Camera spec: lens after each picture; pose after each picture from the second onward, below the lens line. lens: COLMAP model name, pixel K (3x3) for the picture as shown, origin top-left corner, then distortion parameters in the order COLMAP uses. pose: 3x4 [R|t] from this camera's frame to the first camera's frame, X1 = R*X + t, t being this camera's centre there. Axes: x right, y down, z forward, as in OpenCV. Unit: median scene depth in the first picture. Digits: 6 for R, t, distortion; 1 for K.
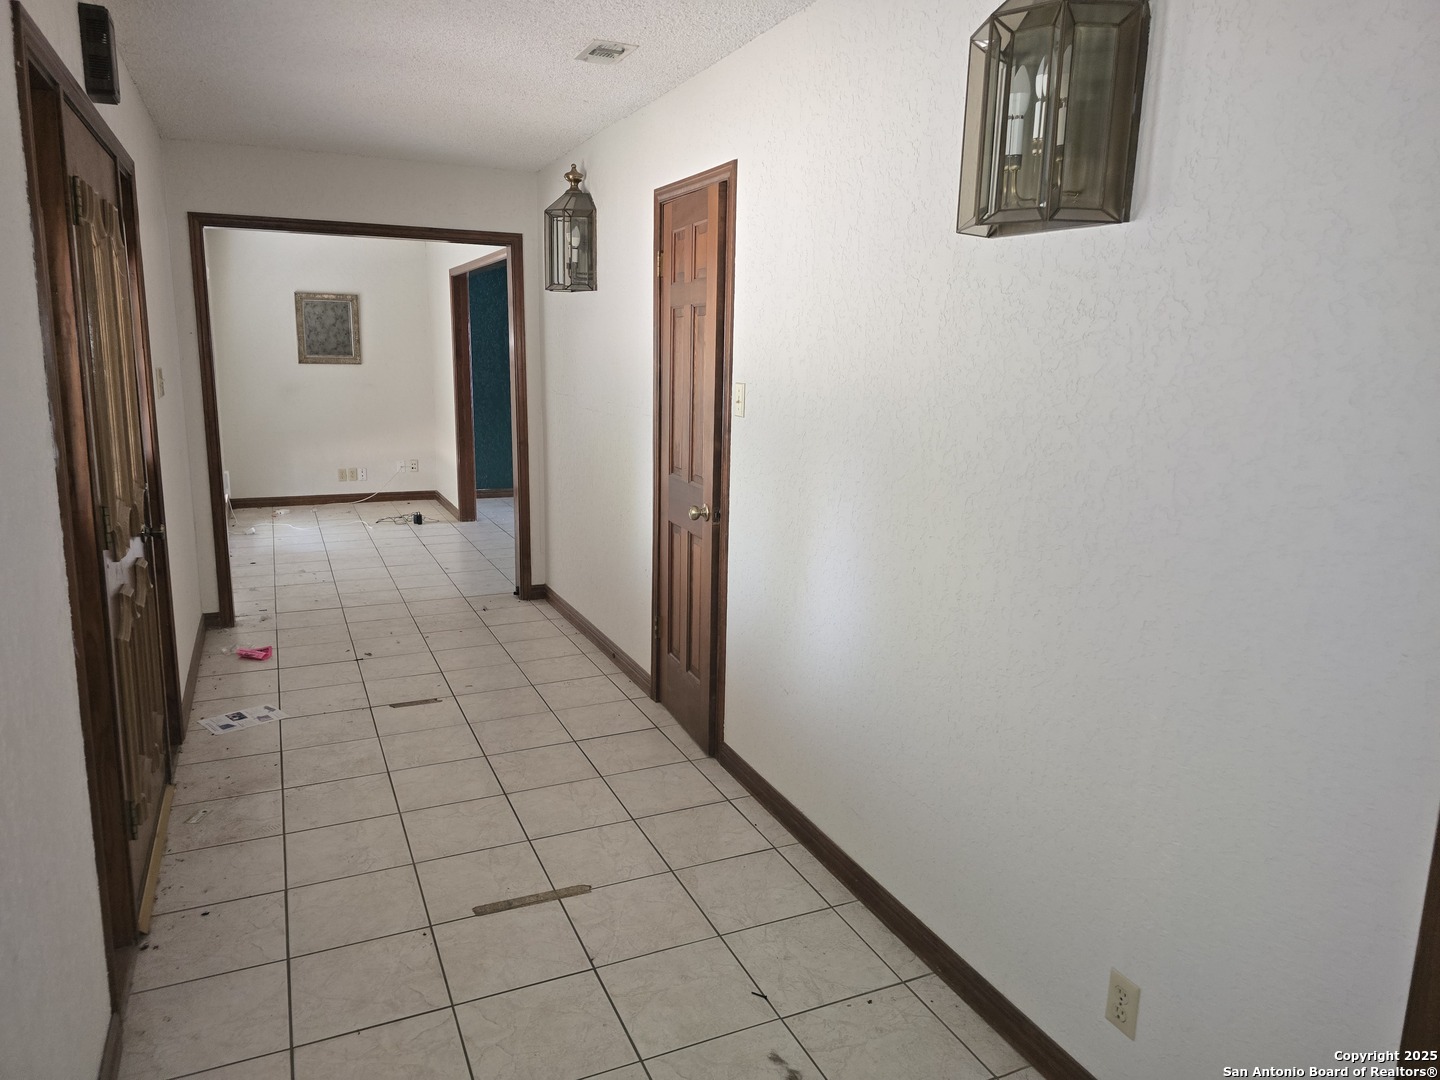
lens RADIAL K [[976.6, 0, 717.9], [0, 976.6, 532.9], [0, 0, 1]] dist [0.027473, -0.001851]
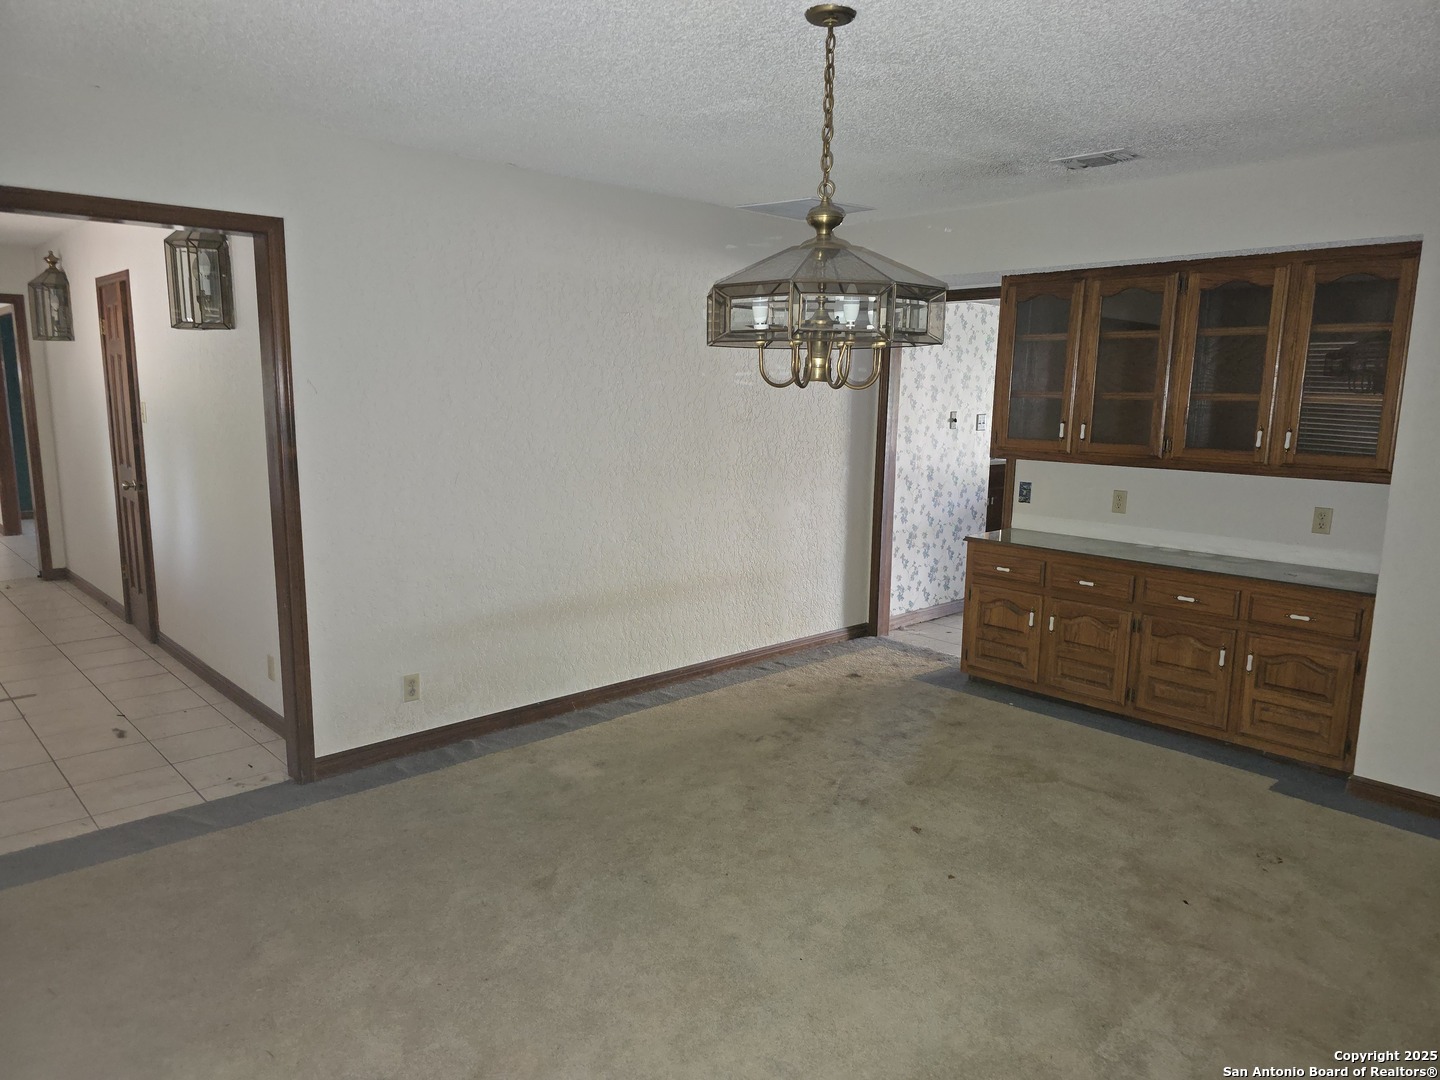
lens RADIAL K [[976.6, 0, 711.1], [0, 976.6, 568.5], [0, 0, 1]] dist [0.027473, -0.001851]
pose [[0.949887, -0.045307, 0.309292, 0.289601], [0.049064, 0.998786, -0.004376, 0.129534], [-0.308719, 0.019332, 0.950957, -0.626224]]
